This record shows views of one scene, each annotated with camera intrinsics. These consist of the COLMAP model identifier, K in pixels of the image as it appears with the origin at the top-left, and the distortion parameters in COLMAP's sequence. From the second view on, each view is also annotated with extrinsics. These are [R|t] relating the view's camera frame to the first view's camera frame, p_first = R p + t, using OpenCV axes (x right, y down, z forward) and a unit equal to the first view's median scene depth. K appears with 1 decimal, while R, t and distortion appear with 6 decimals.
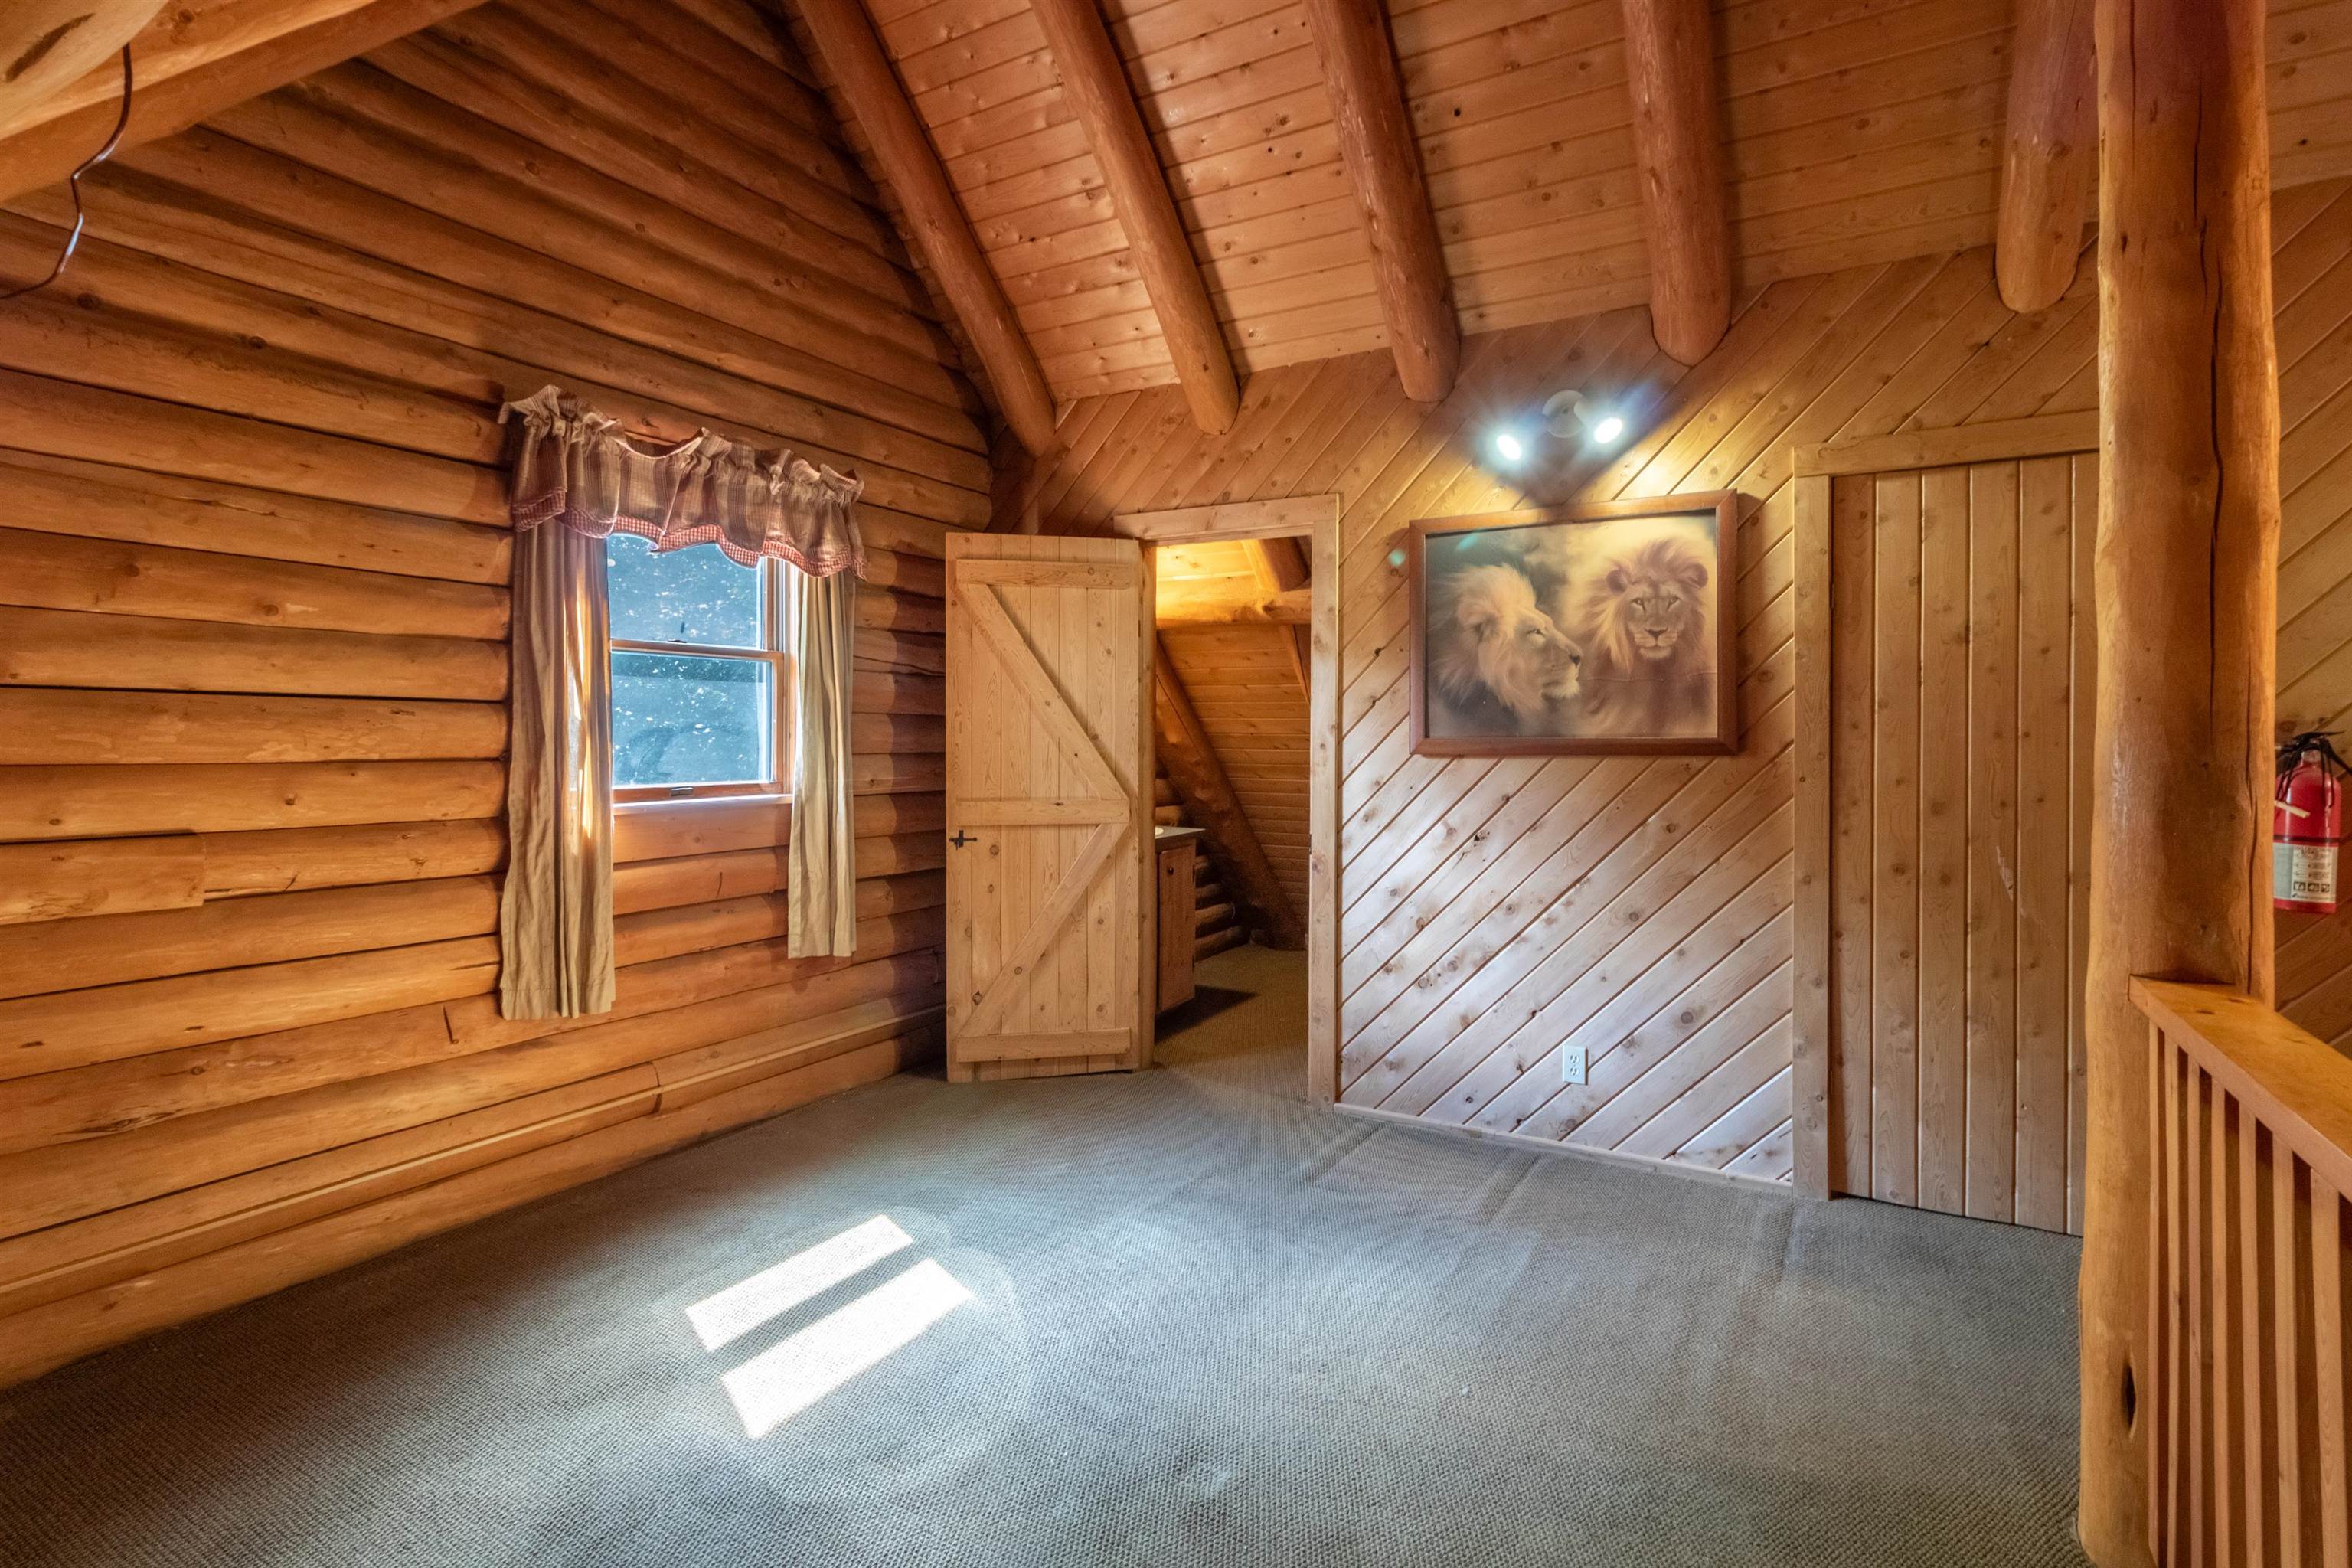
lens RADIAL K [[1111.4, 0, 1172.1], [0, 1111.4, 726.2], [0, 0, 1]] dist [0.001364, 0.000055]
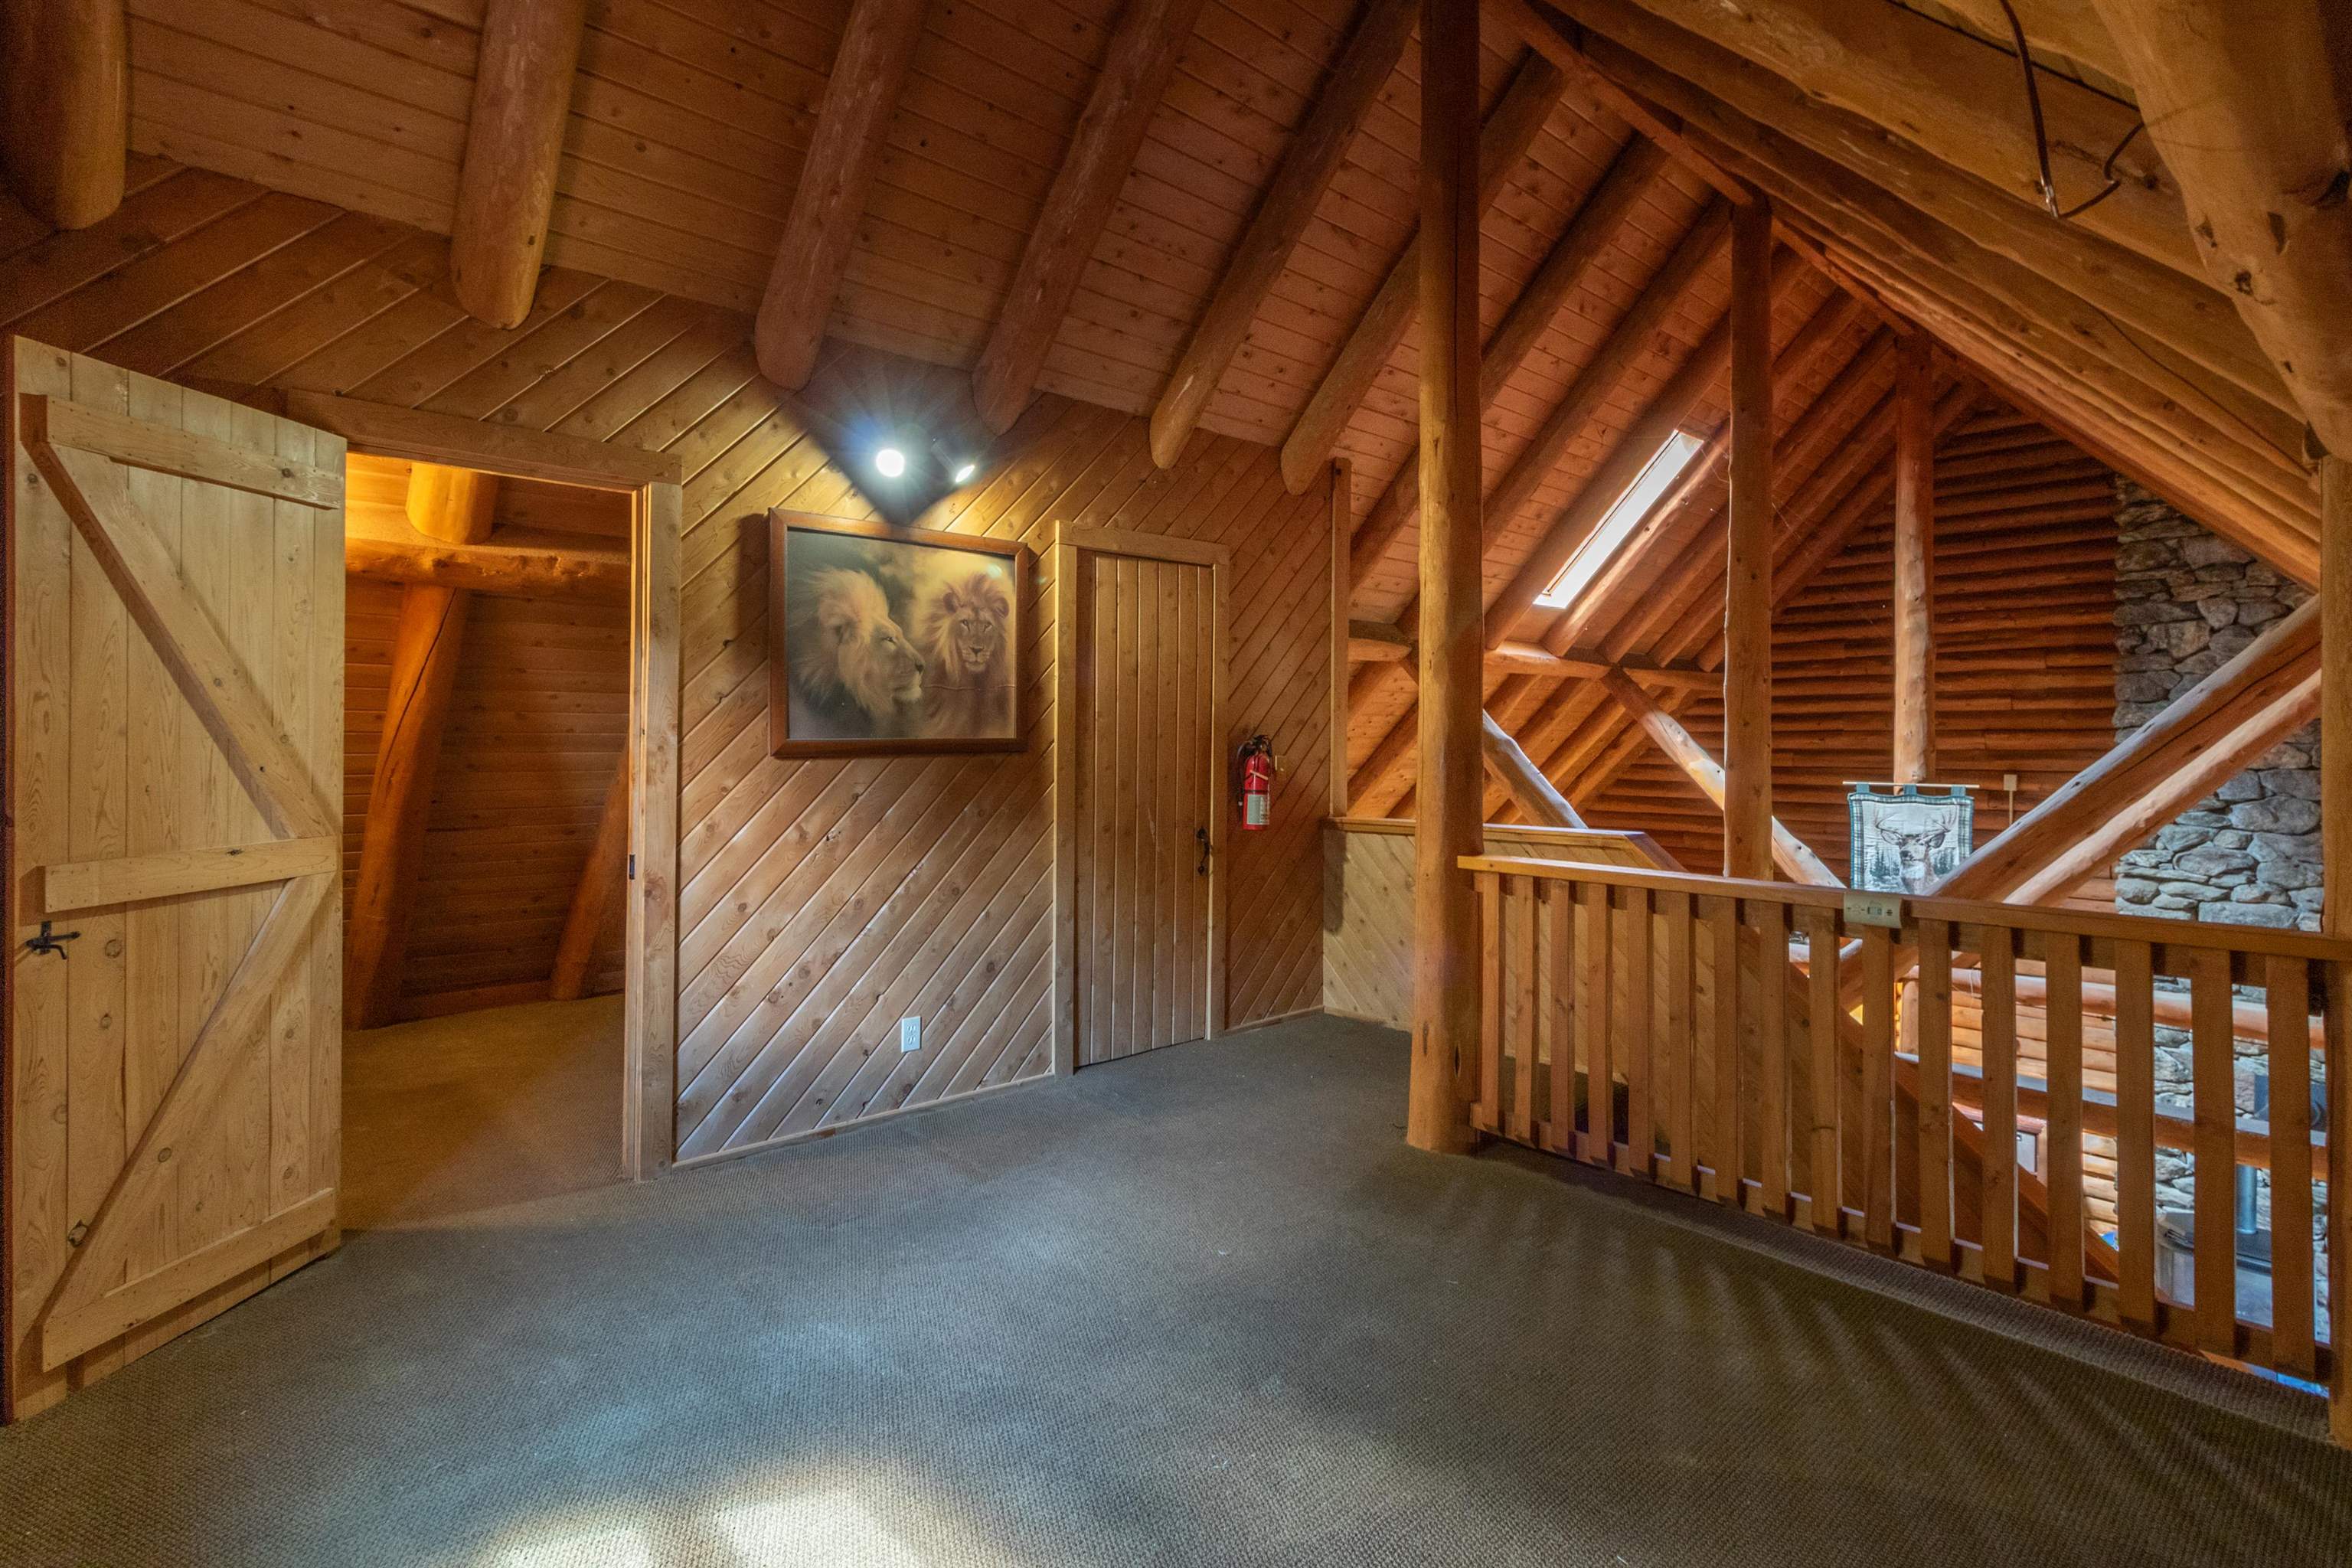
lens RADIAL K [[1103.4, 0, 1174.1], [0, 1103.4, 722.3], [0, 0, 1]] dist [-0.001033, -0.000885]
pose [[0.324185, 0.009383, 0.945947, -0.600724], [-0.010938, 0.999921, -0.006170, -0.001641], [-0.945930, -0.008347, 0.324262, 0.404195]]
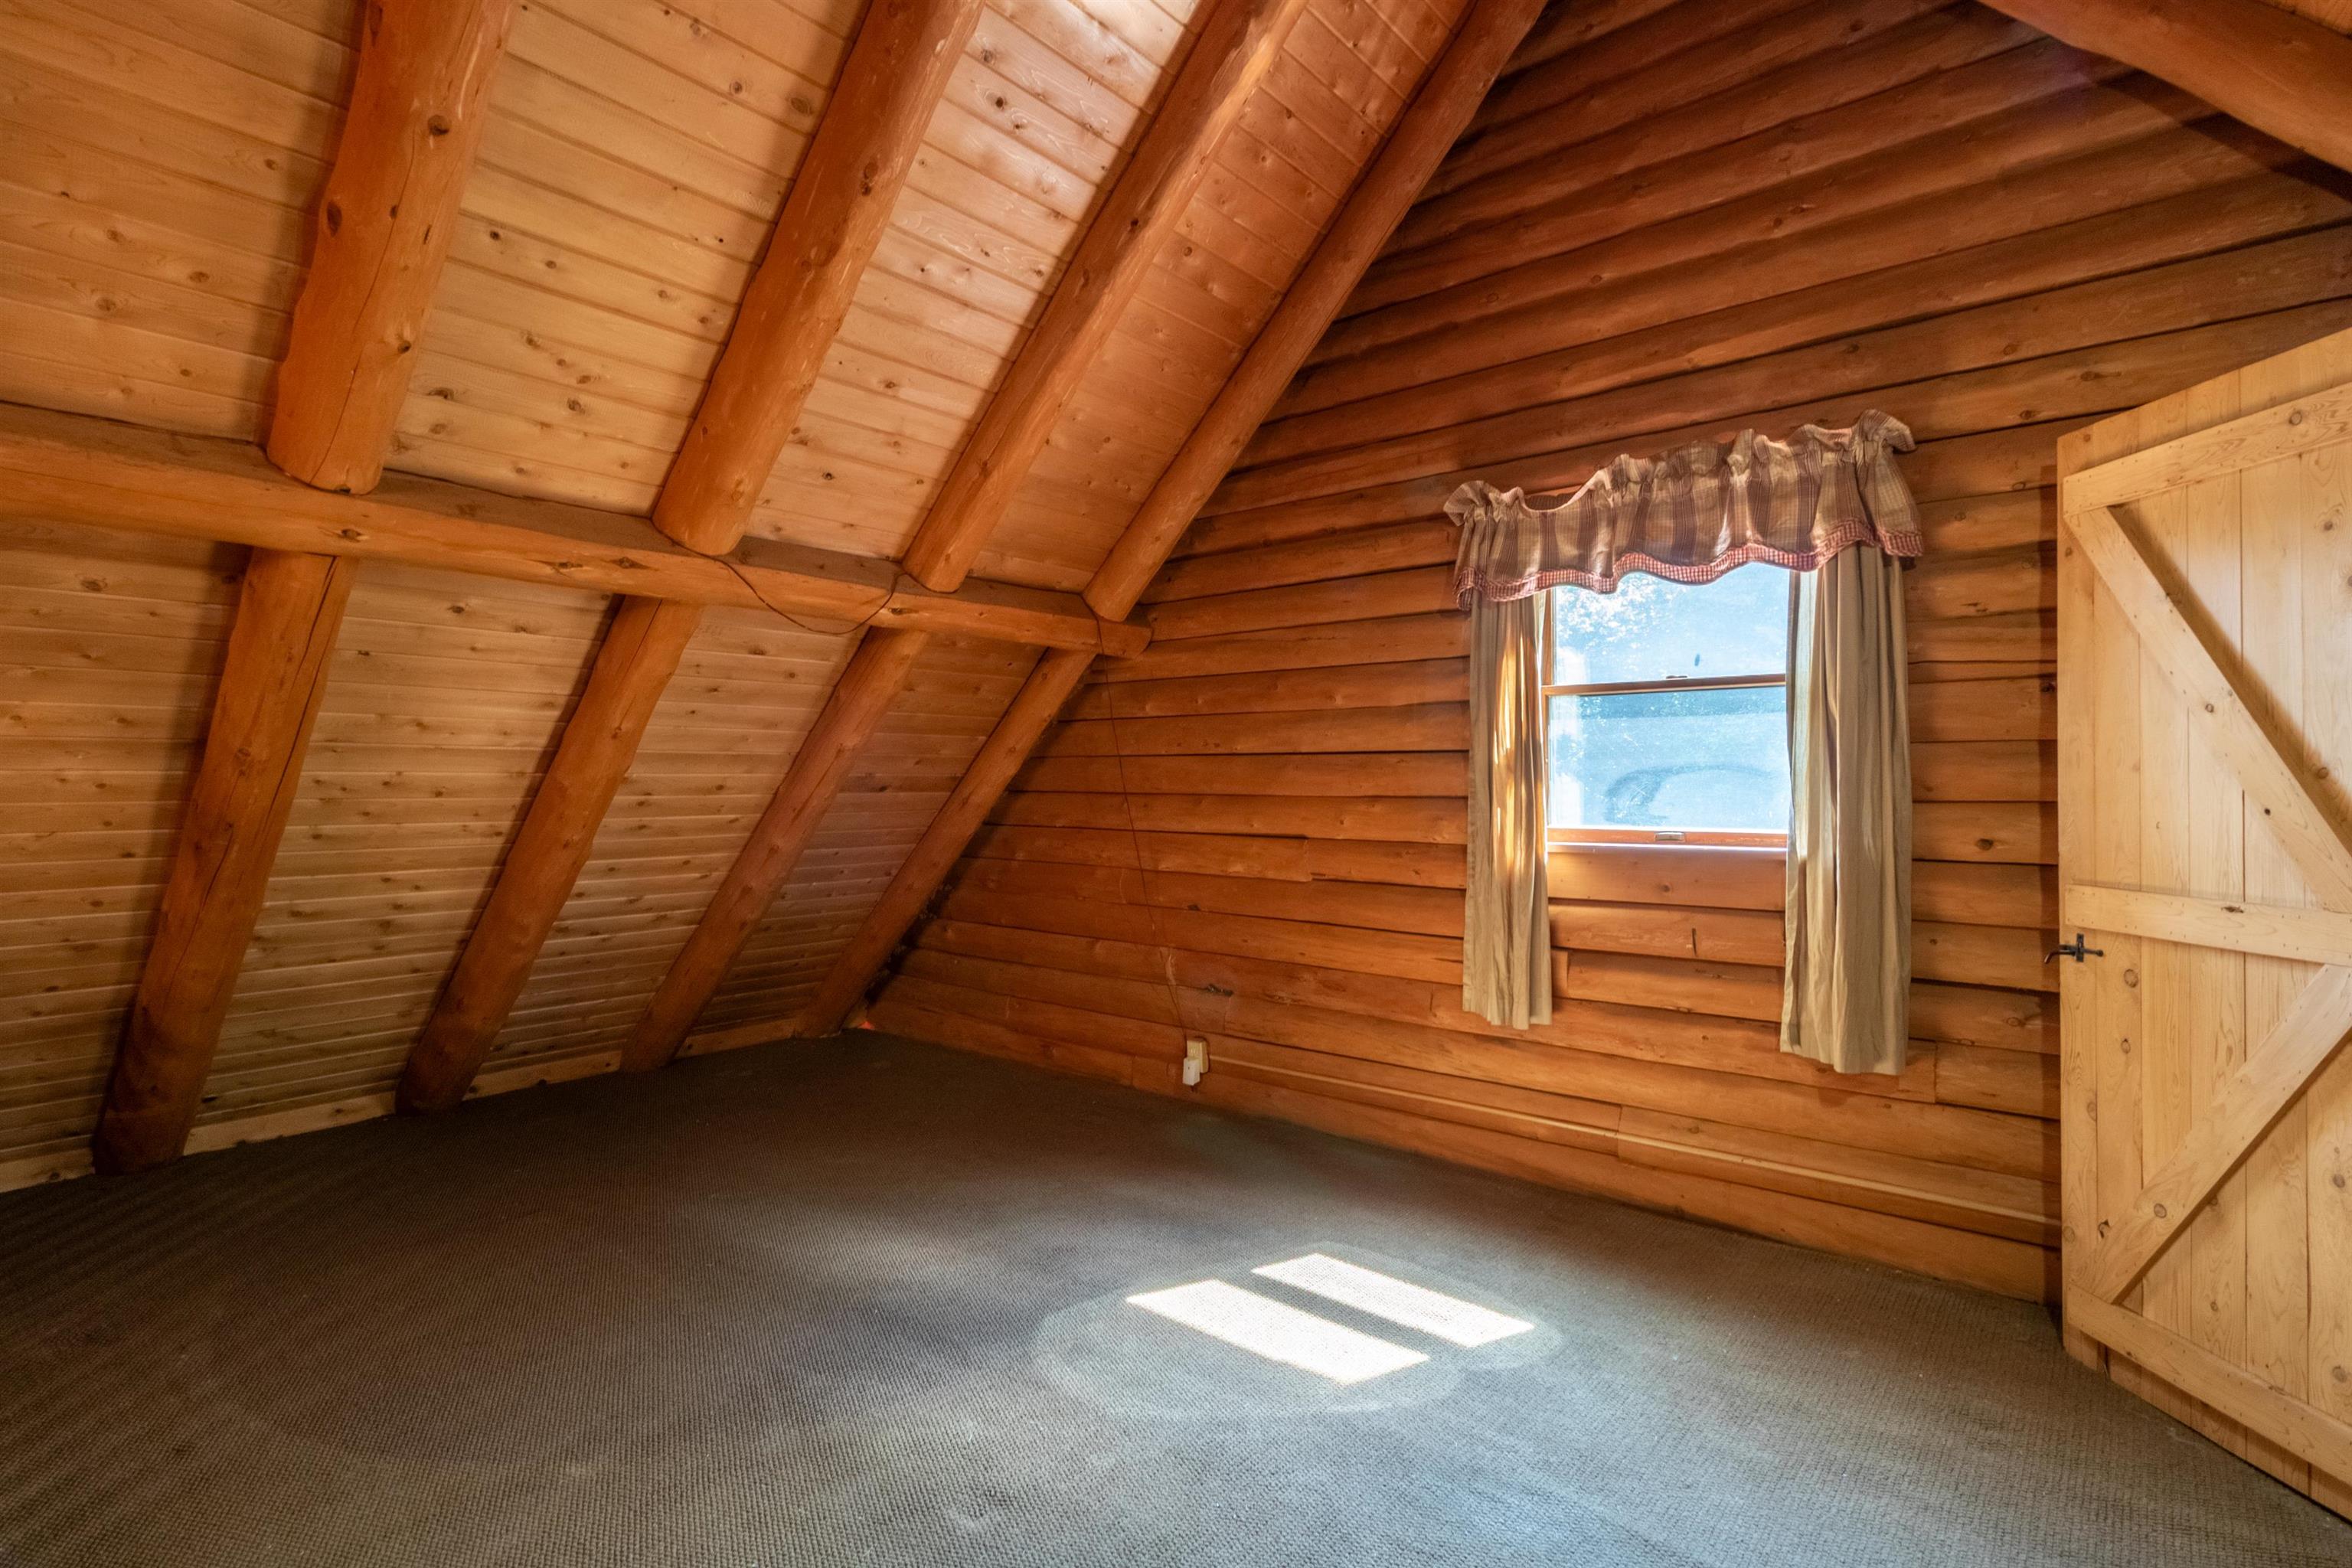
lens RADIAL K [[1147.3, 0, 1242.2], [0, 1147.3, 774.7], [0, 0, 1]] dist [0.000237, 0.000056]
pose [[-0.138675, -0.010331, -0.990284, 0.565470], [0.009951, 0.999881, -0.011824, 0.014153], [0.990288, -0.011494, -0.138555, 0.767027]]
